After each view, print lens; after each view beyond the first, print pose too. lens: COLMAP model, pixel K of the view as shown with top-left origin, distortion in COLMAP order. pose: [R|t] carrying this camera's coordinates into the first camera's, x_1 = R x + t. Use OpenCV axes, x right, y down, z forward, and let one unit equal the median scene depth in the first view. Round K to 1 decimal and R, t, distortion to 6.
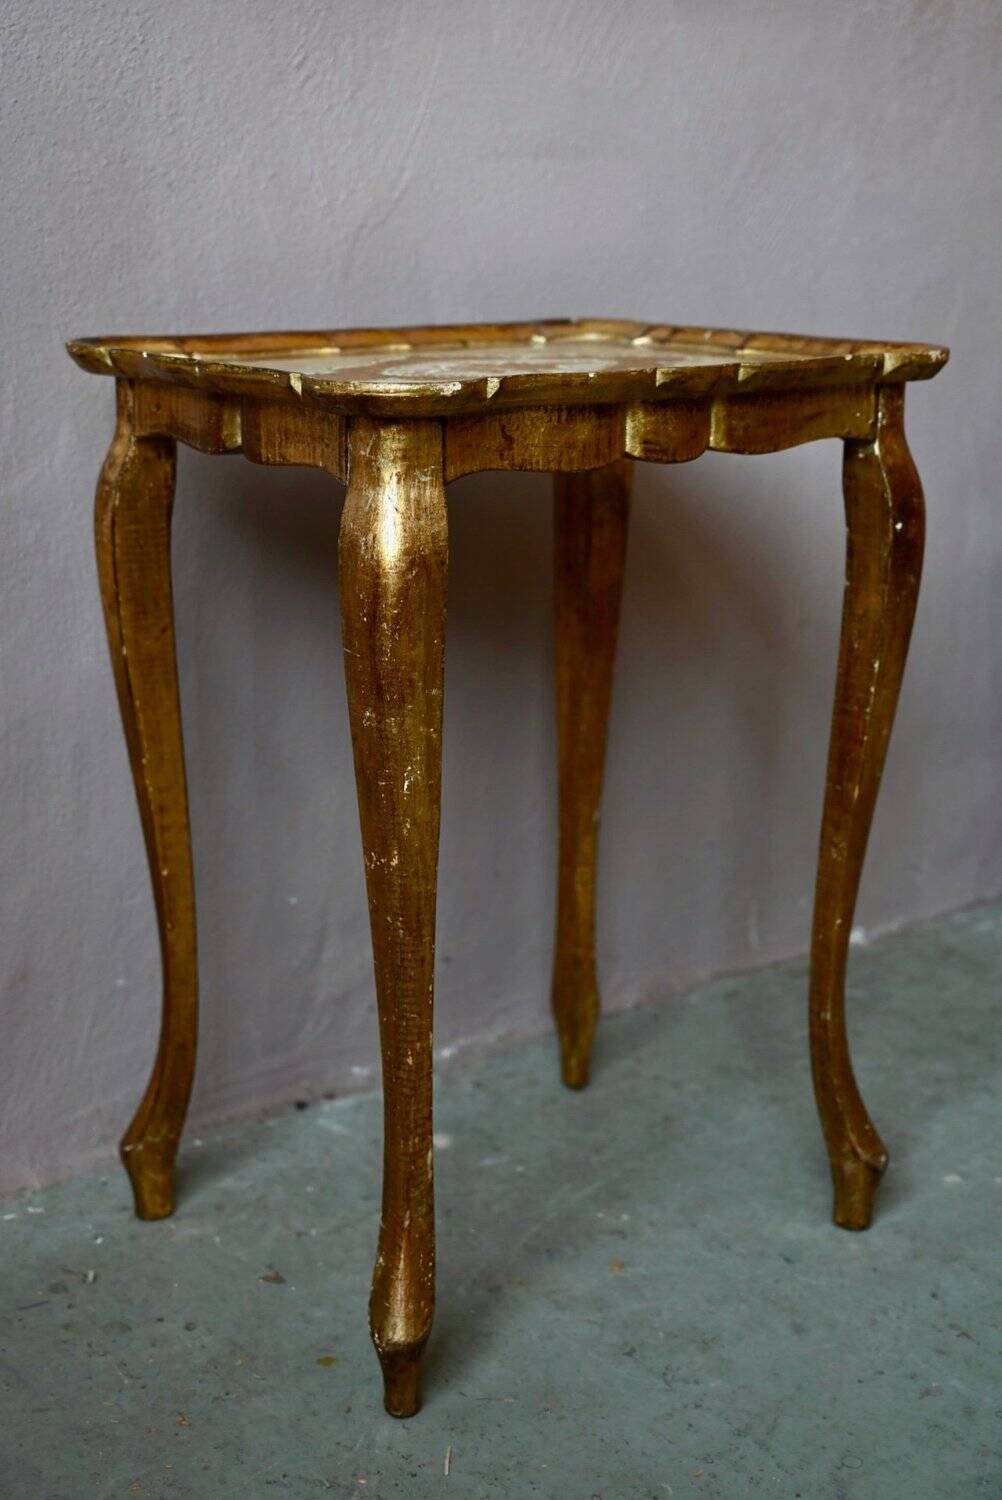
lens RADIAL K [[2115.9, 0, 501.8], [0, 2115.9, 724.3], [0, 0, 1]] dist [0.006540, 0.000000]
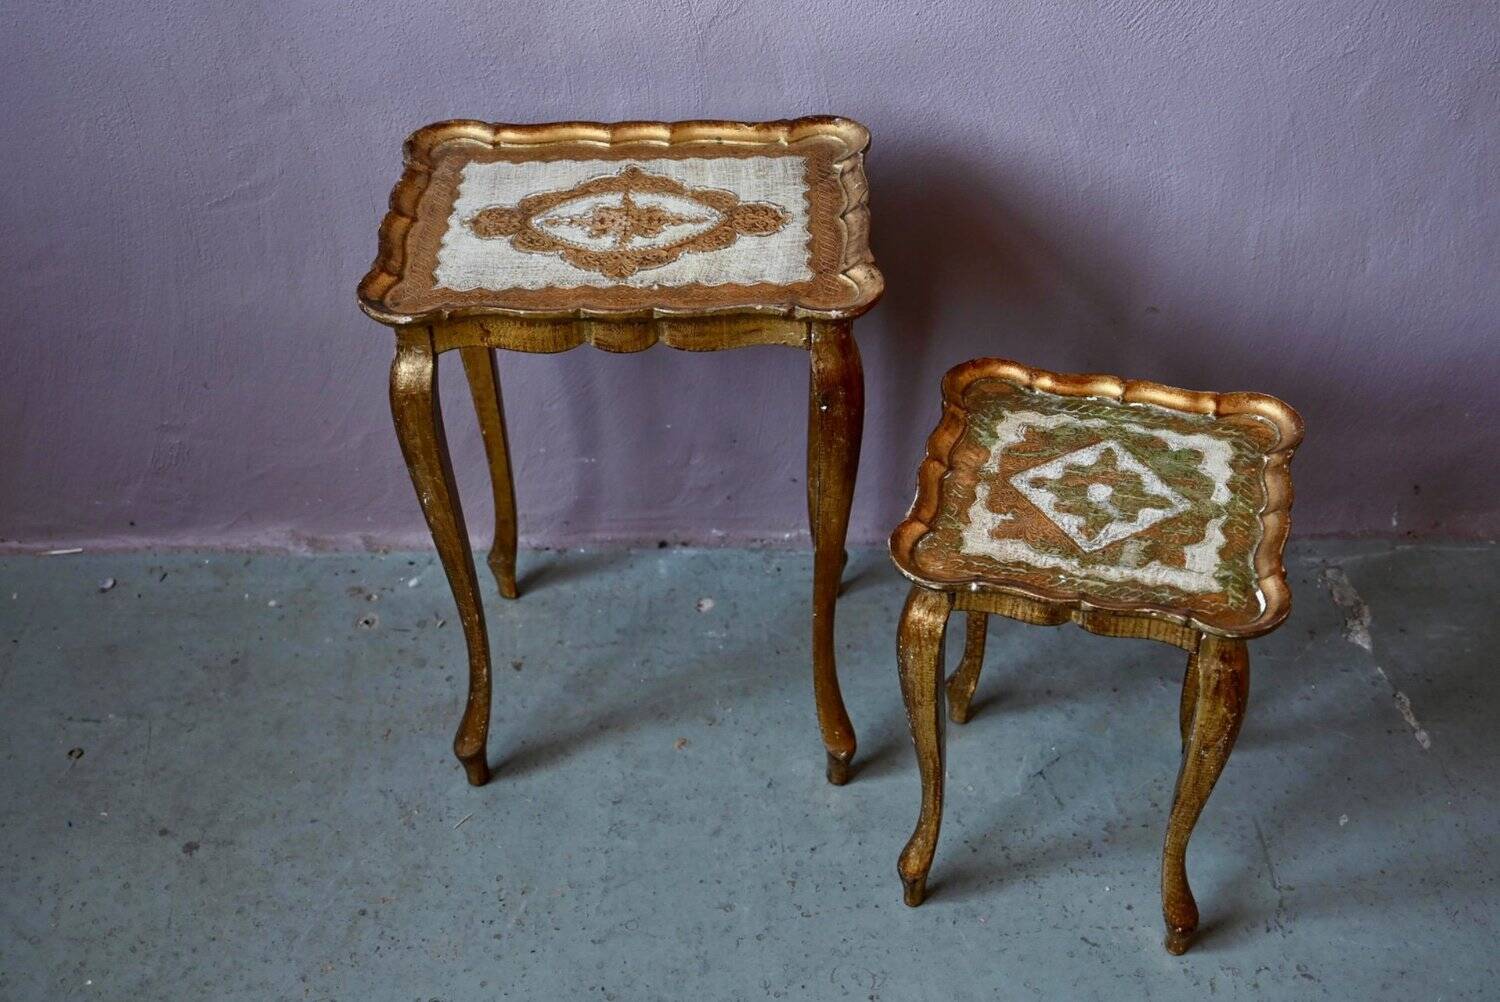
lens RADIAL K [[1885.9, 0, 756.5], [0, 1885.9, 513.9], [0, 0, 1]] dist [0.005483, 0.000000]
pose [[0.782794, 0.367651, -0.502062, 0.805542], [-0.128912, 0.885115, 0.447161, -0.584945], [0.608782, -0.285314, 0.740257, 0.017085]]
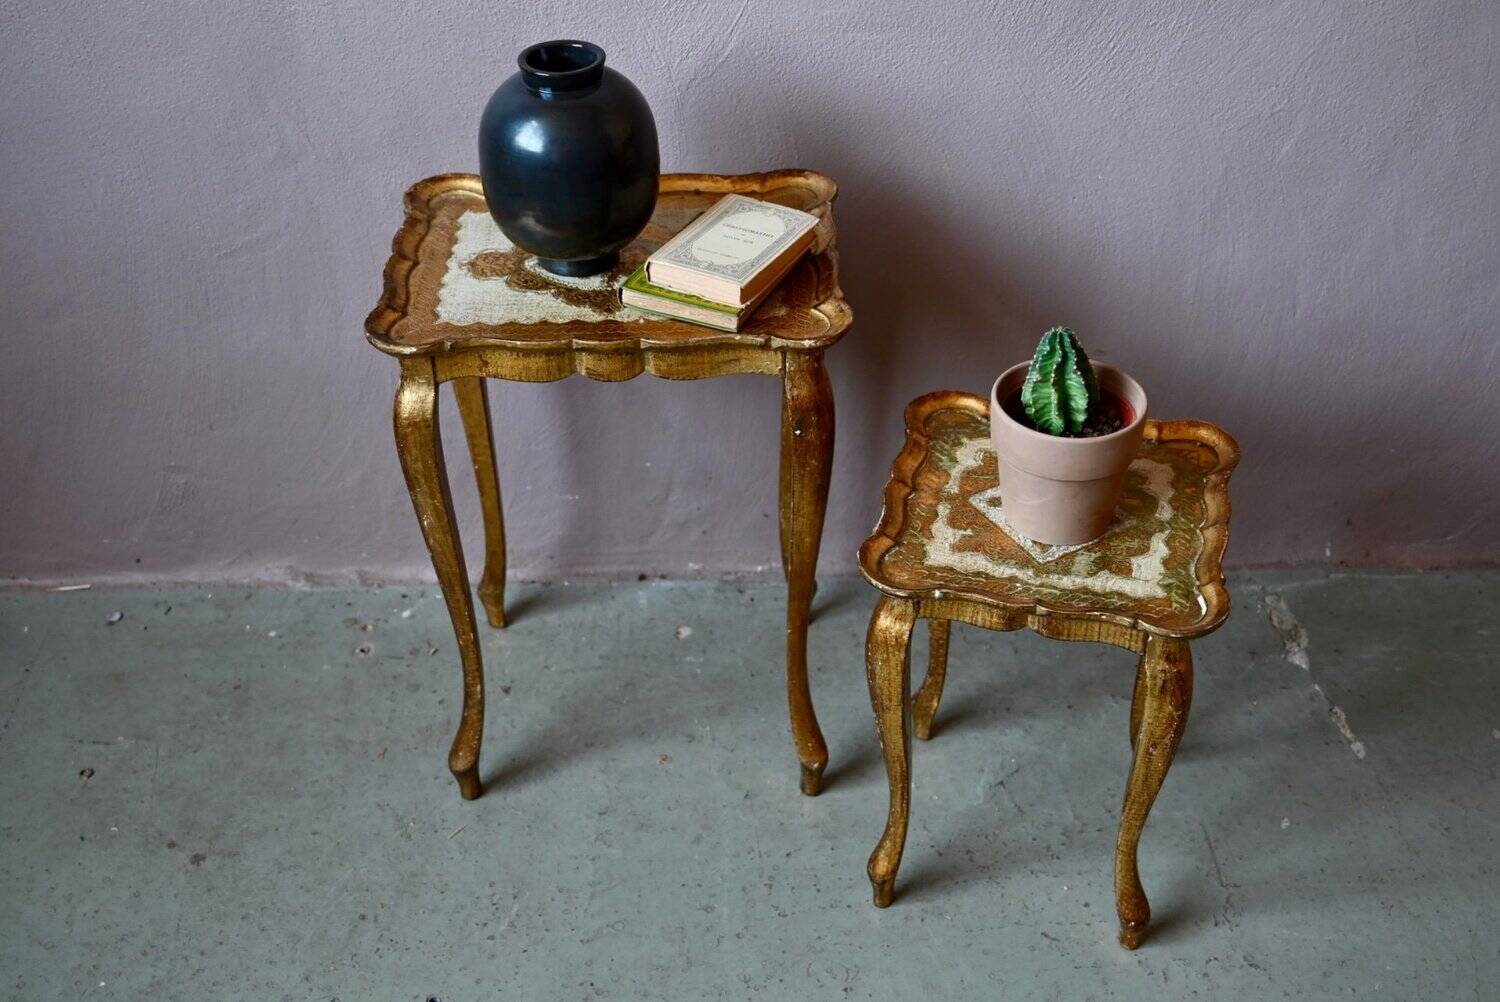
lens RADIAL K [[1851.2, 0, 754.3], [0, 1851.2, 505.4], [0, 0, 1]] dist [0.012328, 0.000000]
pose [[0.794802, 0.338335, -0.503805, 0.848865], [-0.132322, 0.906813, 0.400227, -0.573296], [0.592268, -0.251436, 0.765506, -0.057482]]
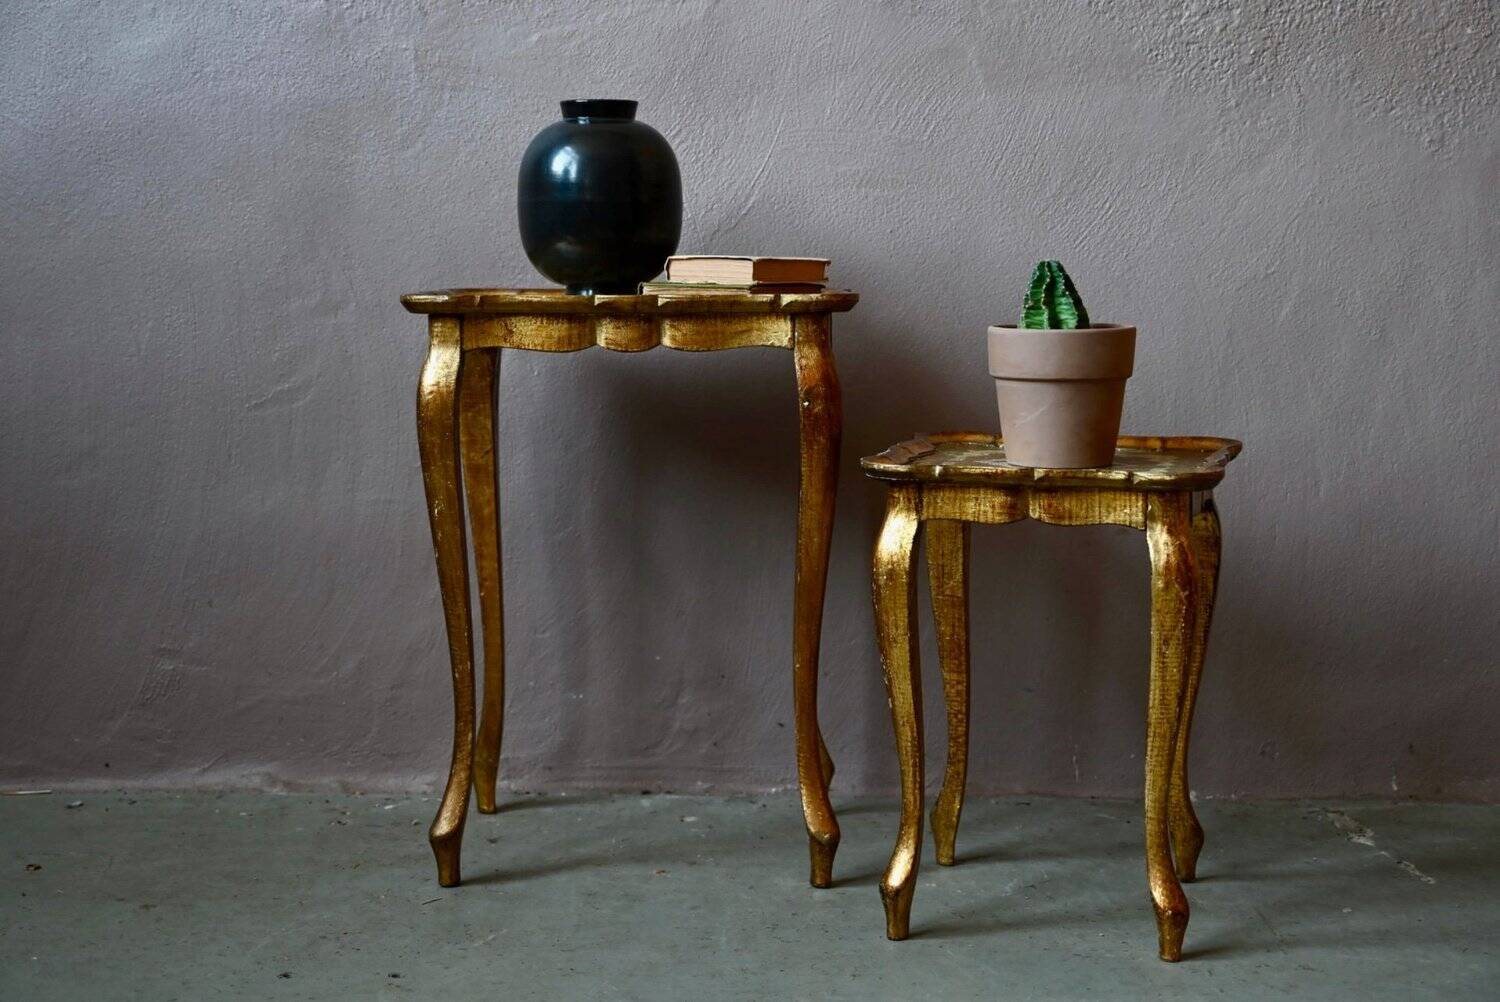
lens RADIAL K [[2299.0, 0, 749.3], [0, 2299.0, 502.6], [0, 0, 1]] dist [0.016510, 0.000000]
pose [[0.776755, 0.057978, -0.627128, 1.226562], [-0.147460, 0.984817, -0.091597, 0.141420], [0.612296, 0.163625, 0.773512, -0.340184]]
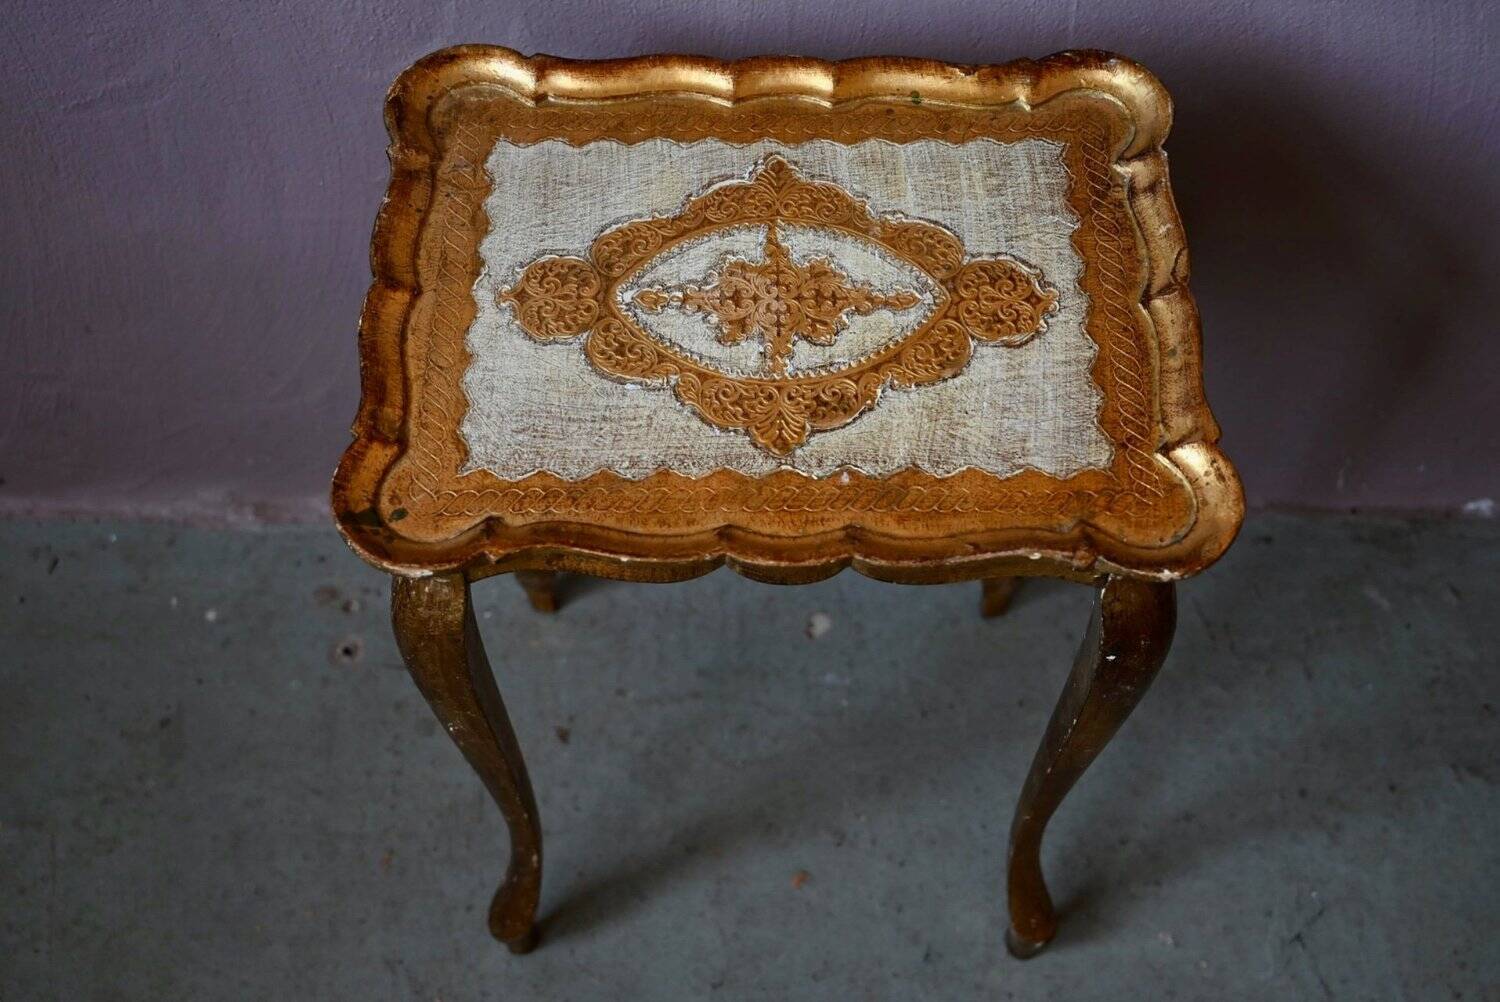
lens RADIAL K [[1885.9, 0, 756.6], [0, 1885.9, 512.3], [0, 0, 1]] dist [0.005483, 0.000000]
pose [[0.790676, 0.512230, -0.335338, 0.298365], [-0.156376, 0.698526, 0.698290, -0.644537], [0.591927, -0.499682, 0.632408, 0.453364]]
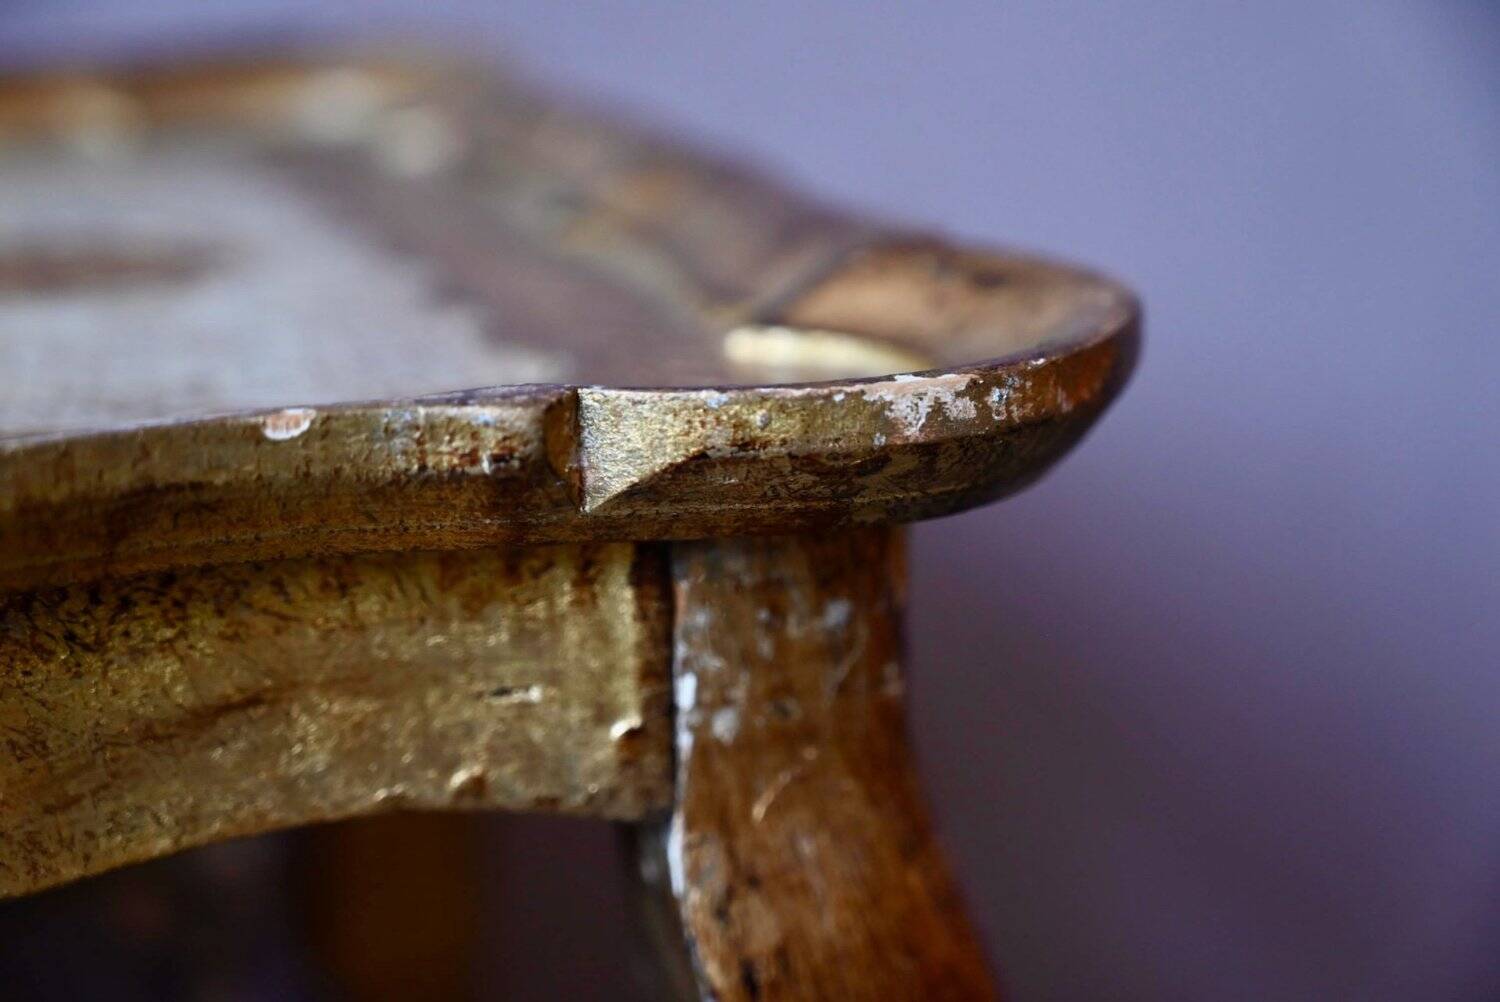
lens RADIAL K [[2967.4, 0, 749.6], [0, 2967.4, 501.1], [0, 0, 1]] dist [-0.093522, 0.000000]
pose [[0.950056, 0.066798, -0.304848, 0.255309], [-0.061883, 0.997751, 0.025770, -0.166089], [0.305883, -0.005618, 0.952052, 0.745544]]
